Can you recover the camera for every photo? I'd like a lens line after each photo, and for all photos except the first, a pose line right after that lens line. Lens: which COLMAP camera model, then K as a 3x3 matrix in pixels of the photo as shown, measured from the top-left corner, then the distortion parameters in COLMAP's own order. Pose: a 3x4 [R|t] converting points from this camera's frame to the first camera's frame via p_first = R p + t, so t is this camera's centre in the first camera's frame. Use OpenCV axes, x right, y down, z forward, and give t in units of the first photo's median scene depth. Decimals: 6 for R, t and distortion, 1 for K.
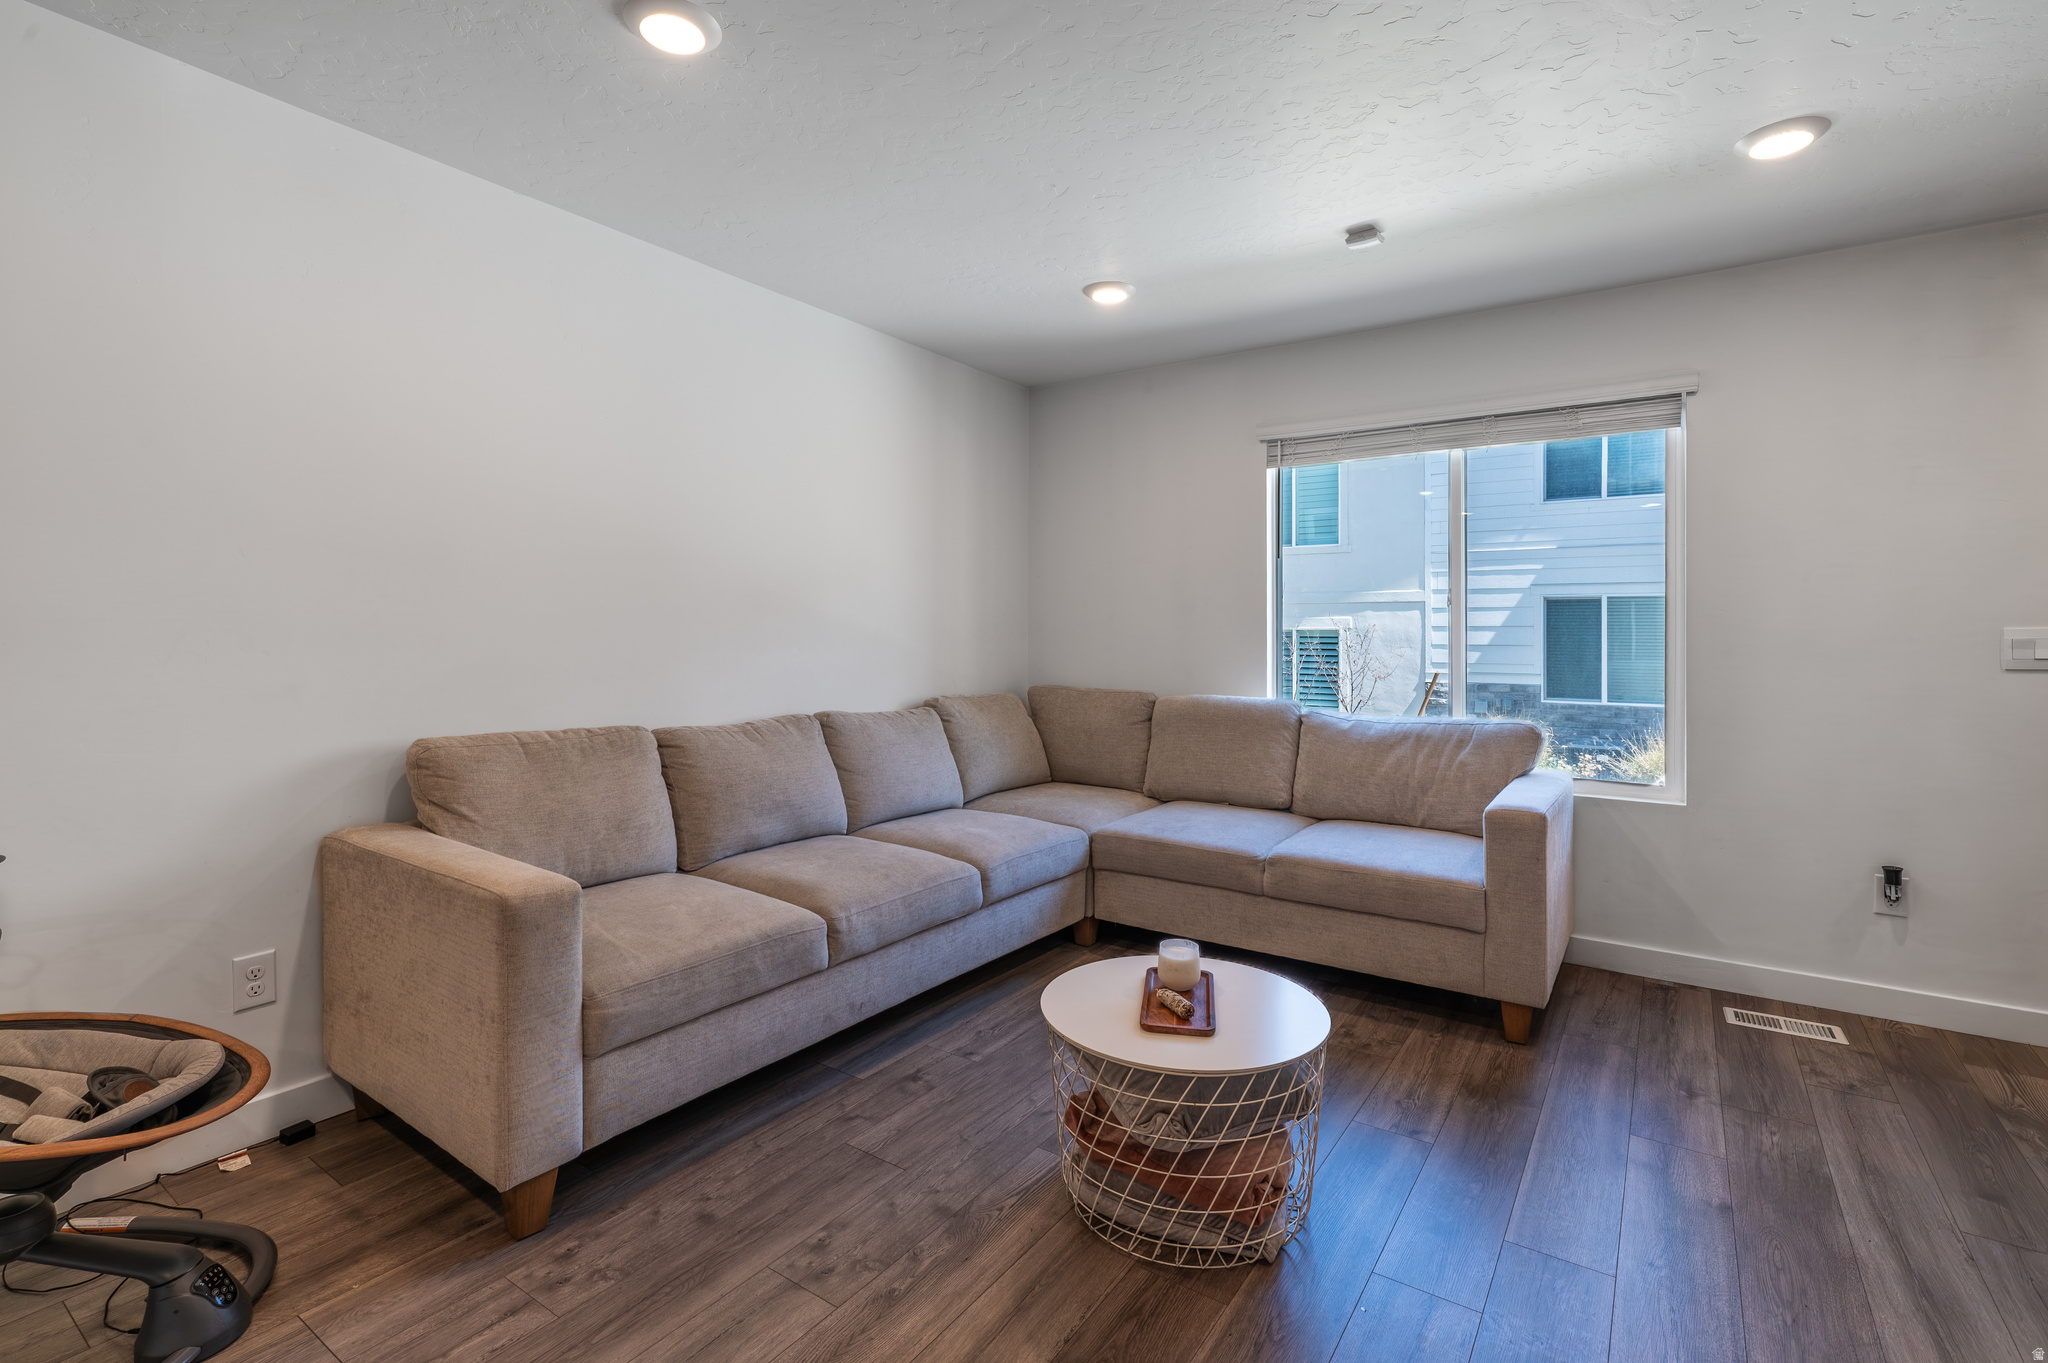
lens RADIAL K [[943.1, 0, 1025.6], [0, 943.1, 638.0], [0, 0, 1]] dist [-0.001645, -0.000343]
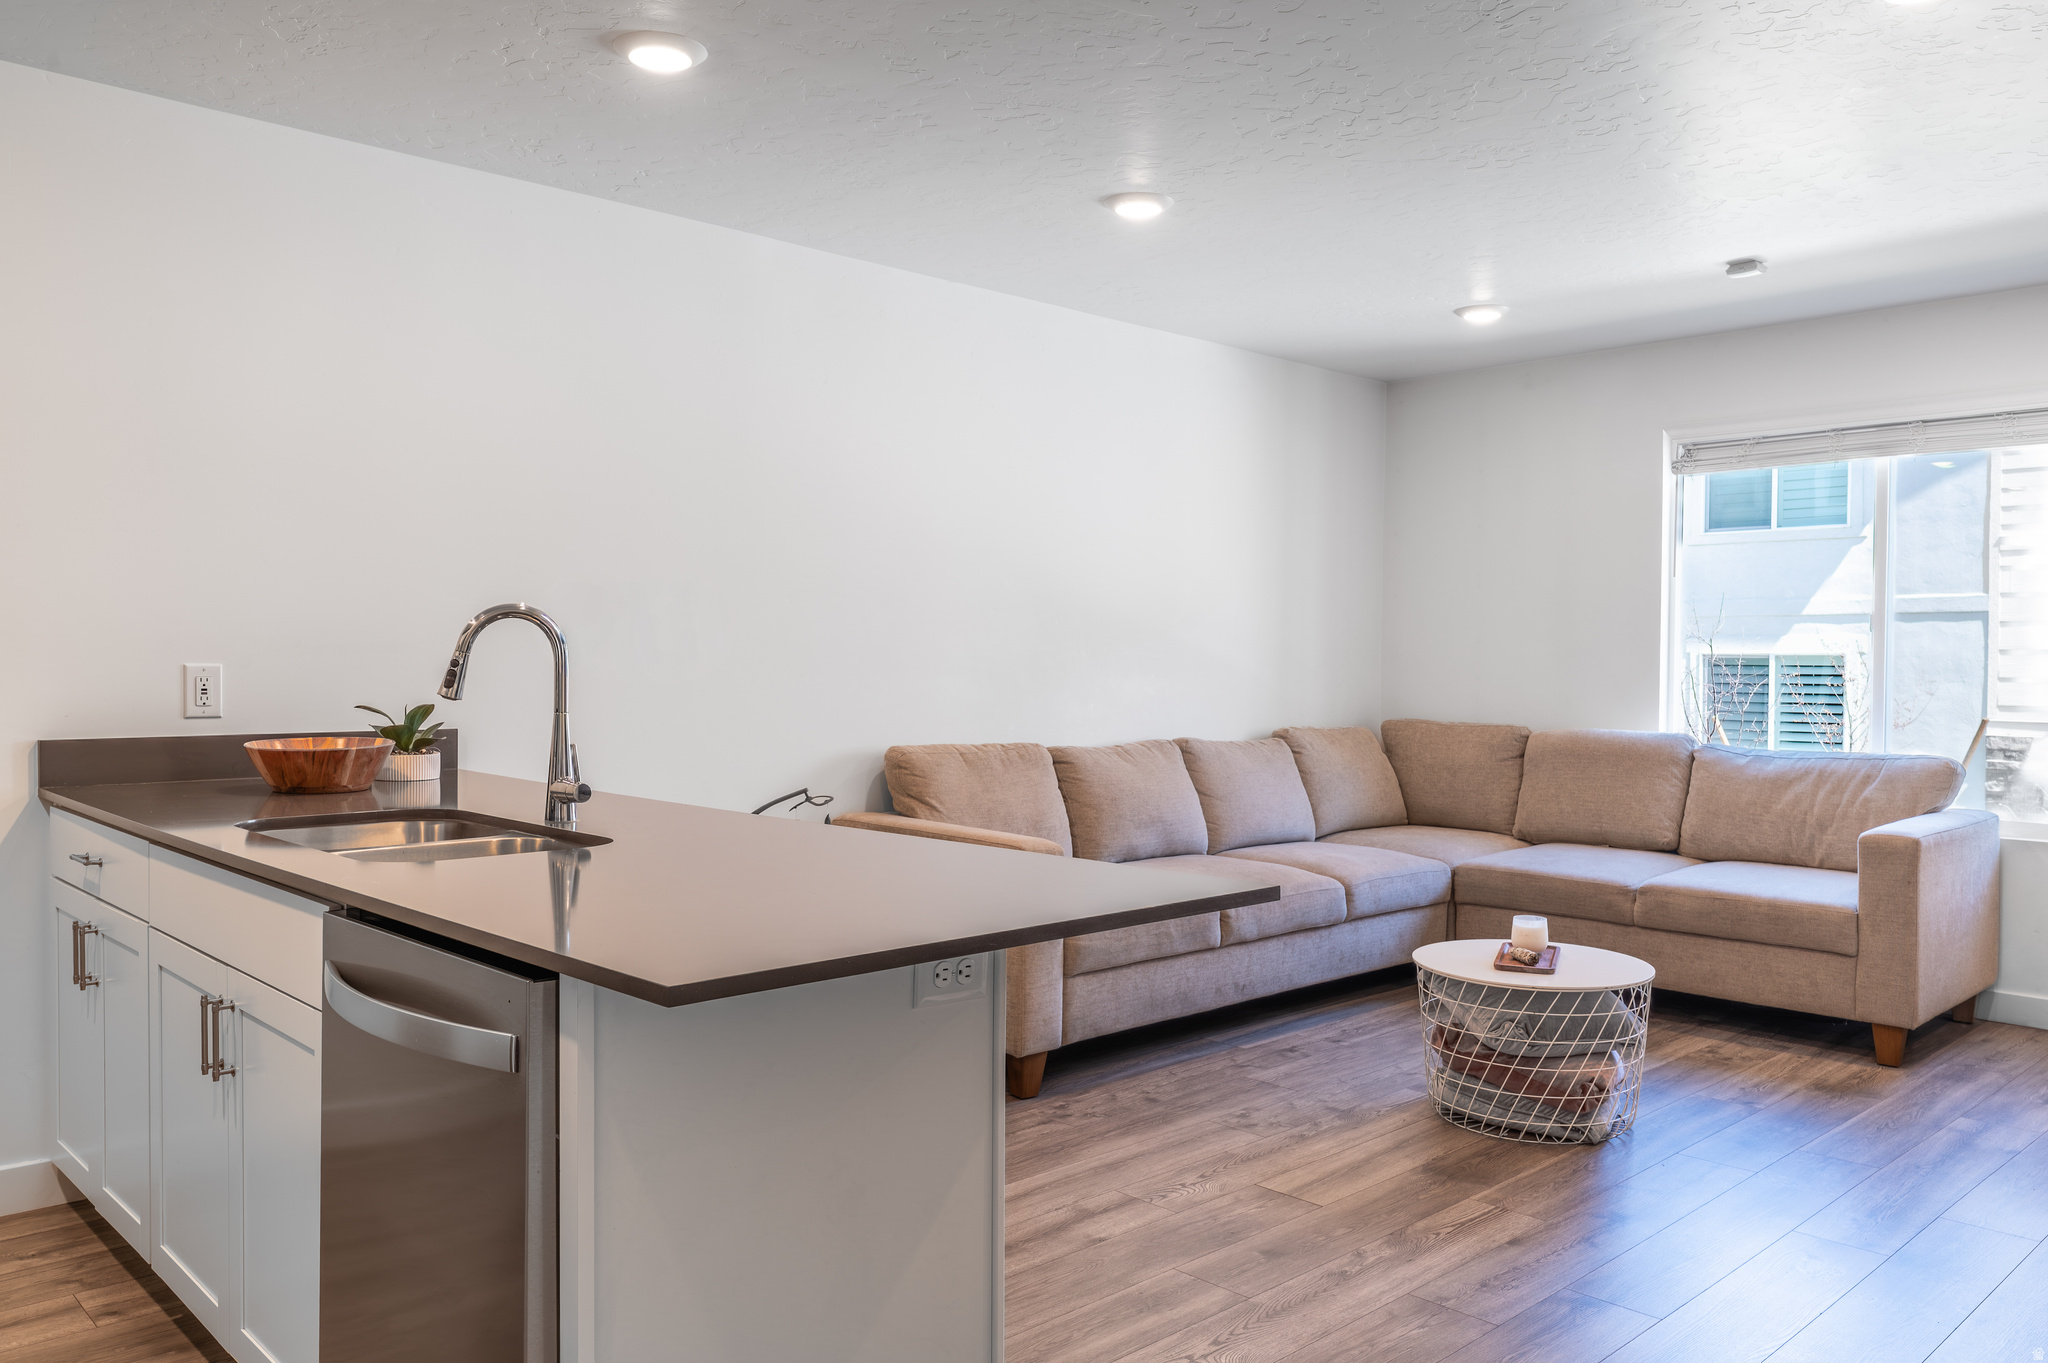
lens RADIAL K [[1487.8, 0, 1025.7], [0, 1487.8, 733.6], [0, 0, 1]] dist [0.007595, 0.002374]
pose [[0.978131, 0.010731, -0.207712, -0.053266], [-0.001446, 0.998995, 0.044805, 0.002267], [0.207984, -0.043524, 0.977163, -0.699514]]
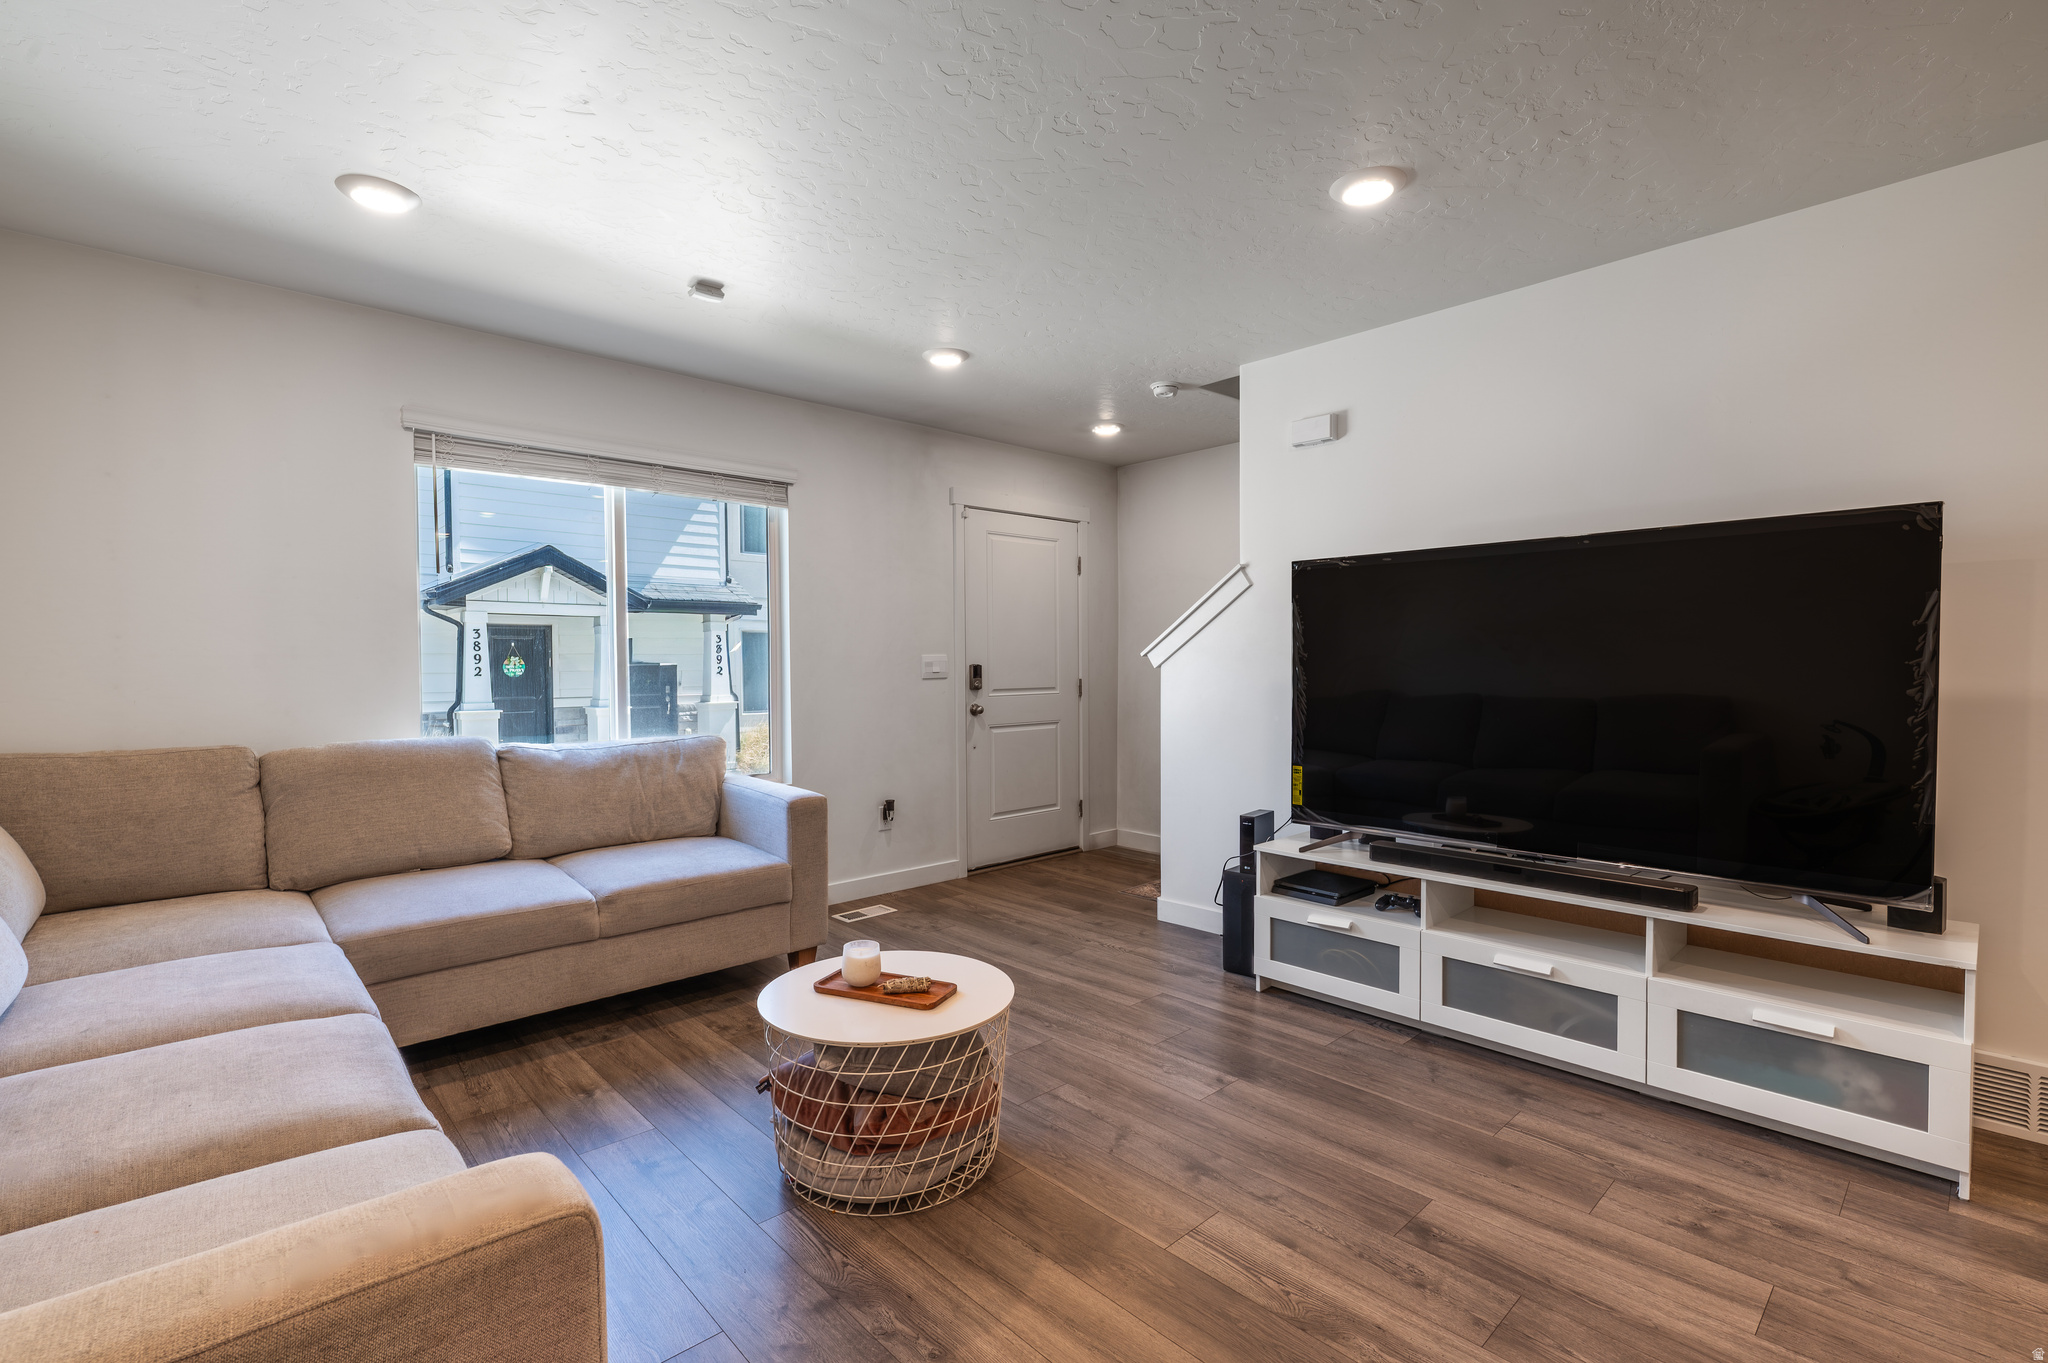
lens RADIAL K [[921.2, 0, 1024.0], [0, 921.2, 681.5], [0, 0, 1]] dist [-0.000524, -0.000061]
pose [[0.214051, -0.028069, 0.976419, -0.586259], [0.007854, 0.999604, 0.027013, -0.006441], [-0.976791, 0.001887, 0.214187, 0.411708]]
